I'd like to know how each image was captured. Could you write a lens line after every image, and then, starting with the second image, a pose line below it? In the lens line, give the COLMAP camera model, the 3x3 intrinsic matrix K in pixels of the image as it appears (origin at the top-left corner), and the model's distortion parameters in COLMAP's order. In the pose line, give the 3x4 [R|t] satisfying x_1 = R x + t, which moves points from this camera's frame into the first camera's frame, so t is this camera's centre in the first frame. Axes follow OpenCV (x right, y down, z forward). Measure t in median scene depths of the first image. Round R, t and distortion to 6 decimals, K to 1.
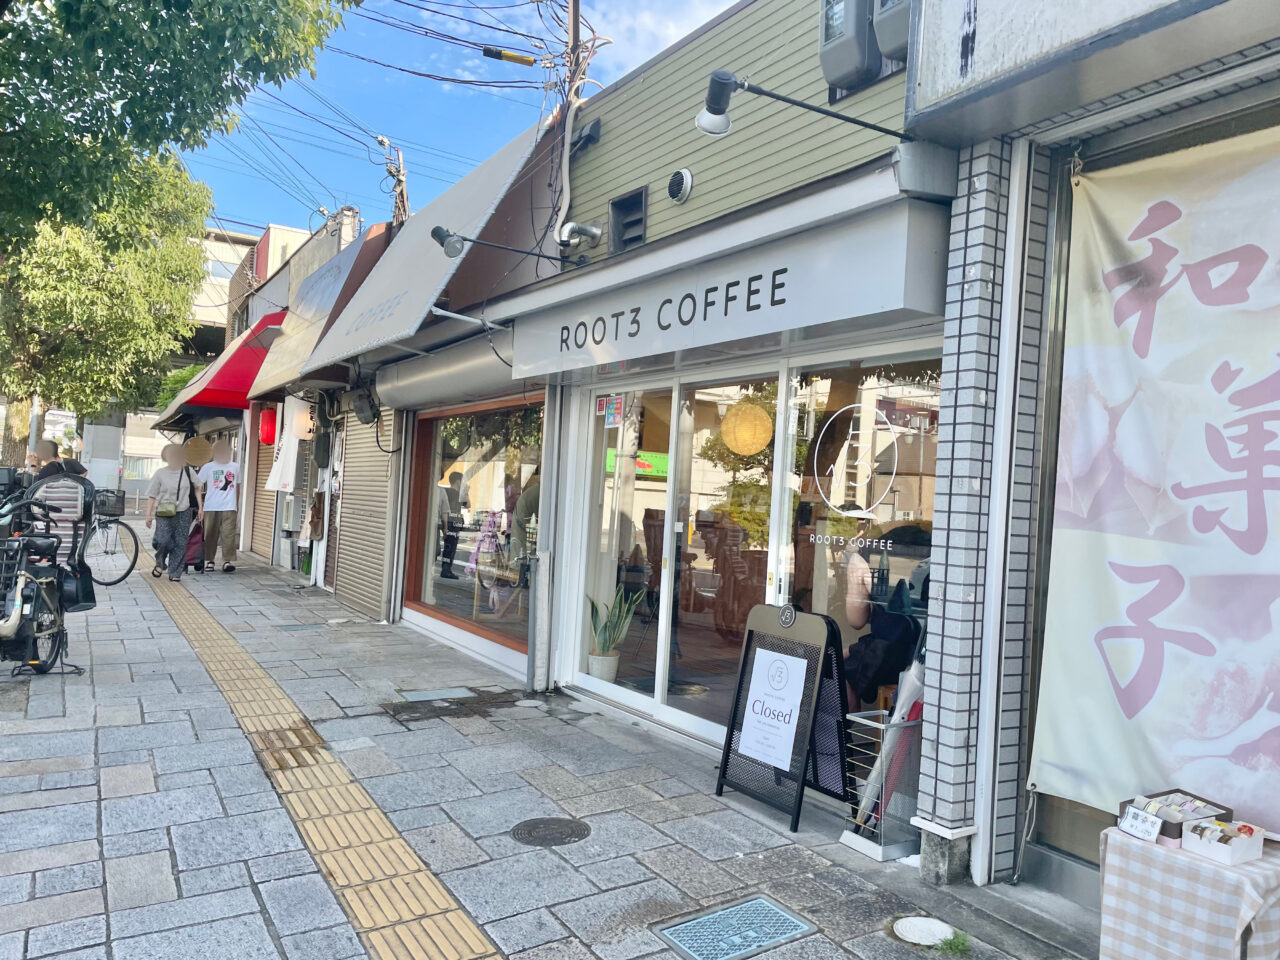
lens RADIAL K [[968.1, 0, 648.9], [0, 968.1, 484.0], [0, 0, 1]] dist [0.087917, -0.117097]
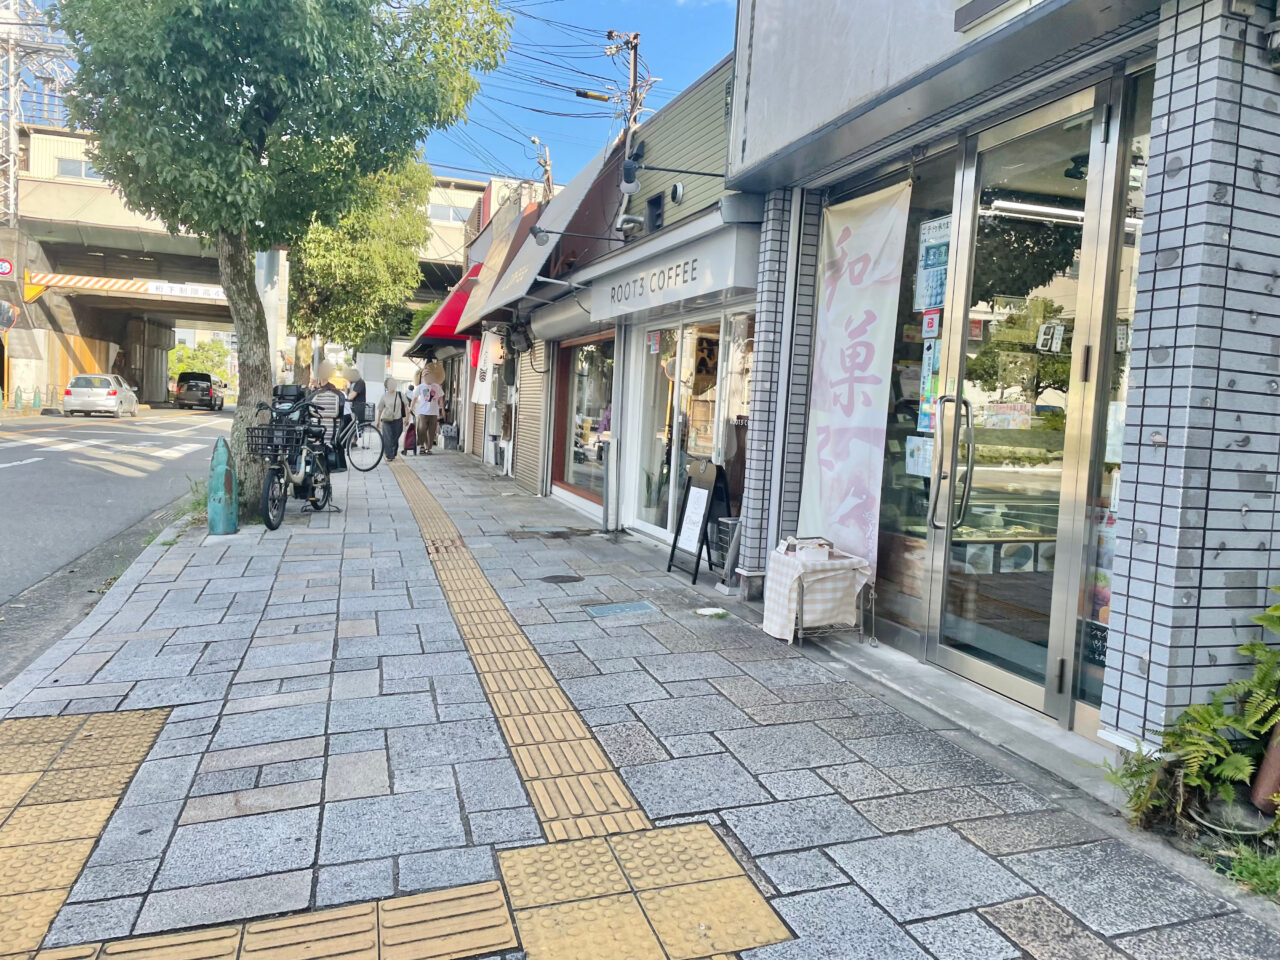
lens RADIAL K [[971.7, 0, 638.1], [0, 971.7, 464.5], [0, 0, 1]] dist [0.095183, -0.132917]
pose [[0.969321, 0.008979, -0.245633, 0.301133], [0.006528, 0.998040, 0.062244, 0.018297], [0.245710, -0.061938, 0.967362, -0.445151]]
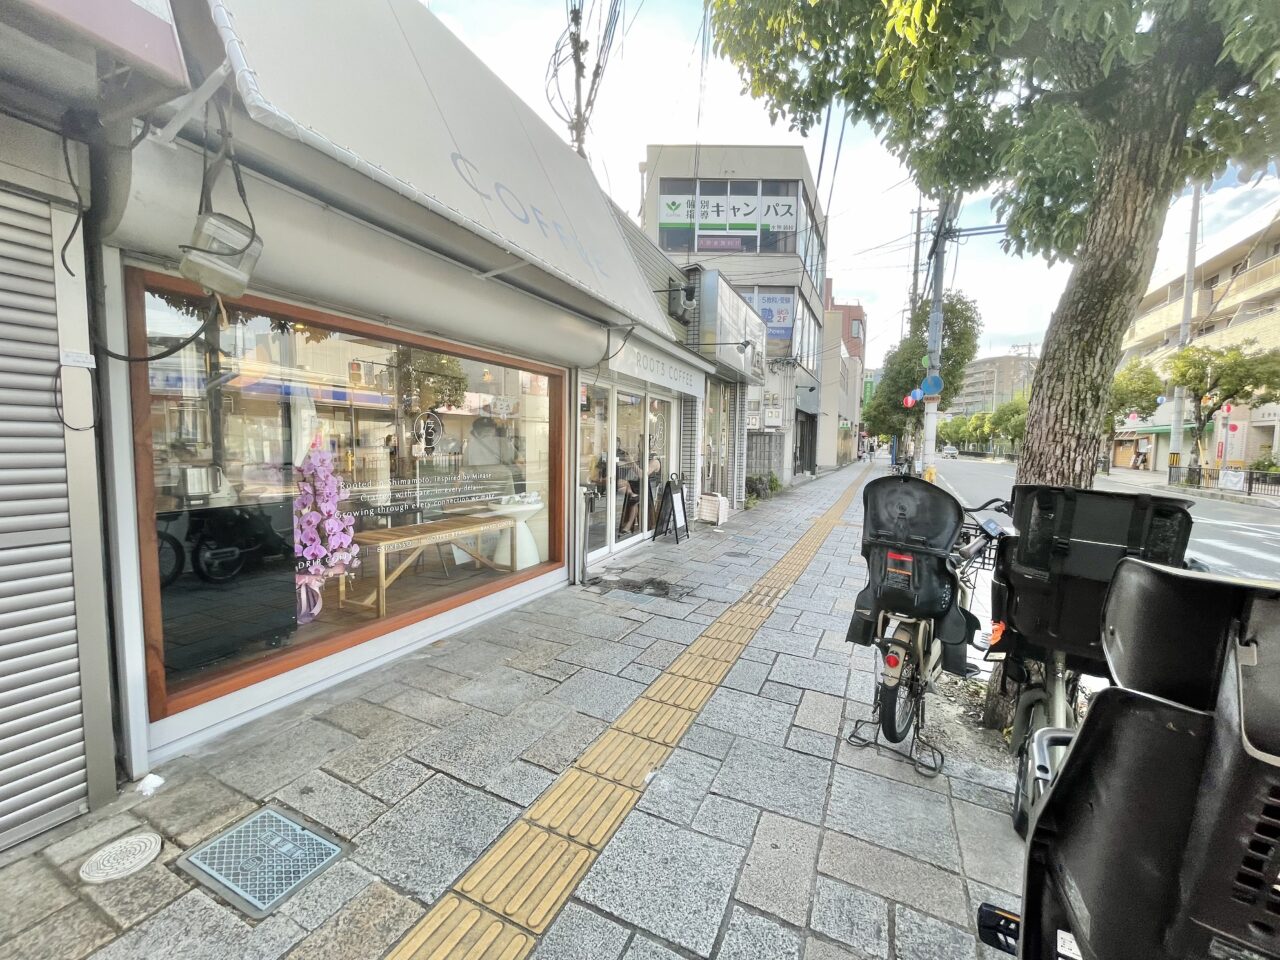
lens RADIAL K [[516.2, 0, 640.0], [0, 516.2, 480.0], [0, 0, 1]] dist [-0.002983, 0.000155]
pose [[-0.561142, -0.127291, 0.817873, -0.802279], [-0.067444, 0.991850, 0.108095, -0.032239], [-0.824967, 0.005496, -0.565154, 1.393317]]
